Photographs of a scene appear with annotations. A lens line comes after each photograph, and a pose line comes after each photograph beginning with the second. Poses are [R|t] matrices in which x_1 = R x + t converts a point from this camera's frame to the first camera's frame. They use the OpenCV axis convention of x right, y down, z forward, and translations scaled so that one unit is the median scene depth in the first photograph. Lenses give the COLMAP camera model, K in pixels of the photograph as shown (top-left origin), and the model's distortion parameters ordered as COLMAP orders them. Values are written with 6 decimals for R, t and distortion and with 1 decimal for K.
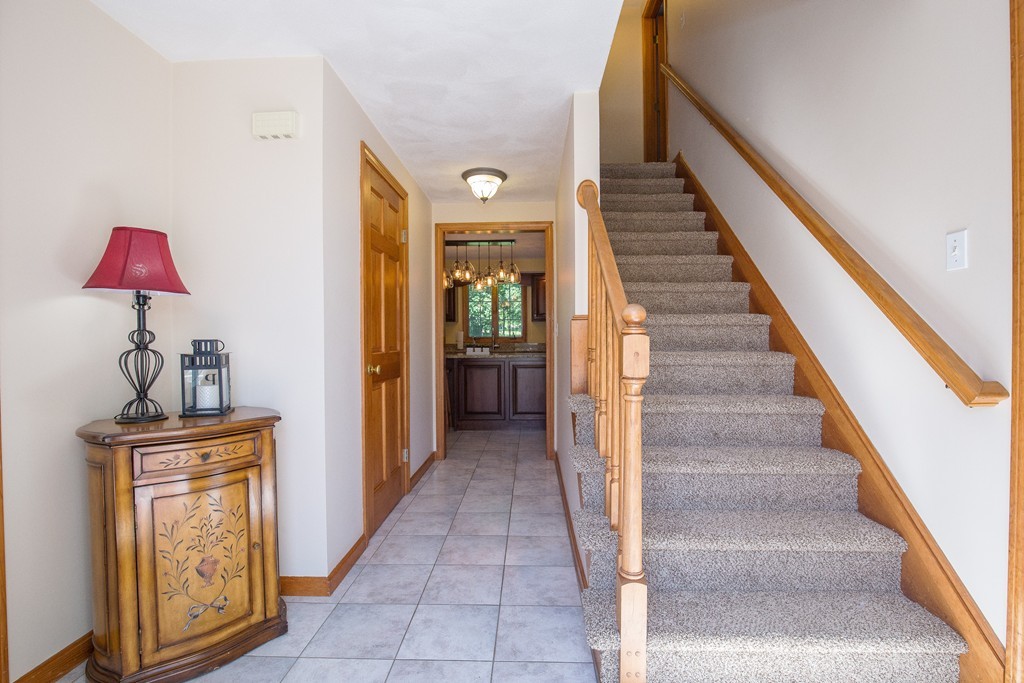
lens RADIAL K [[465.8, 0, 531.4], [0, 465.8, 337.5], [0, 0, 1]] dist [-0.027819, 0.001348]
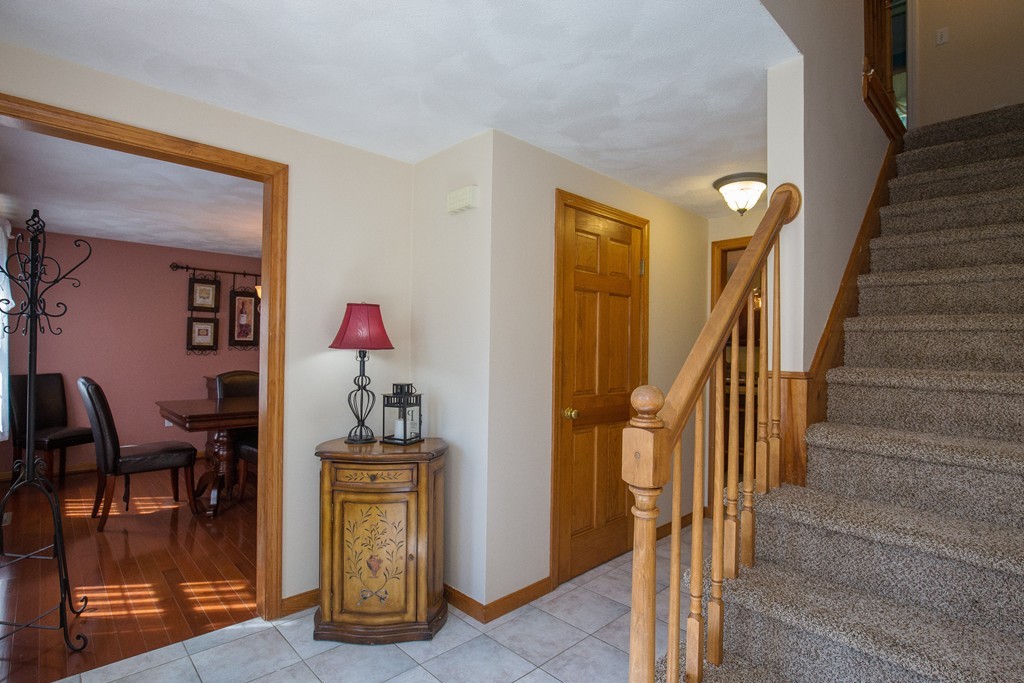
lens RADIAL K [[508.2, 0, 514.4], [0, 508.2, 344.2], [0, 0, 1]] dist [-0.023784, 0.003213]
pose [[0.712995, 0.010005, -0.701098, 0.526672], [-0.024401, 0.999647, -0.010550, -0.103477], [0.700745, 0.024630, 0.712987, 0.221702]]
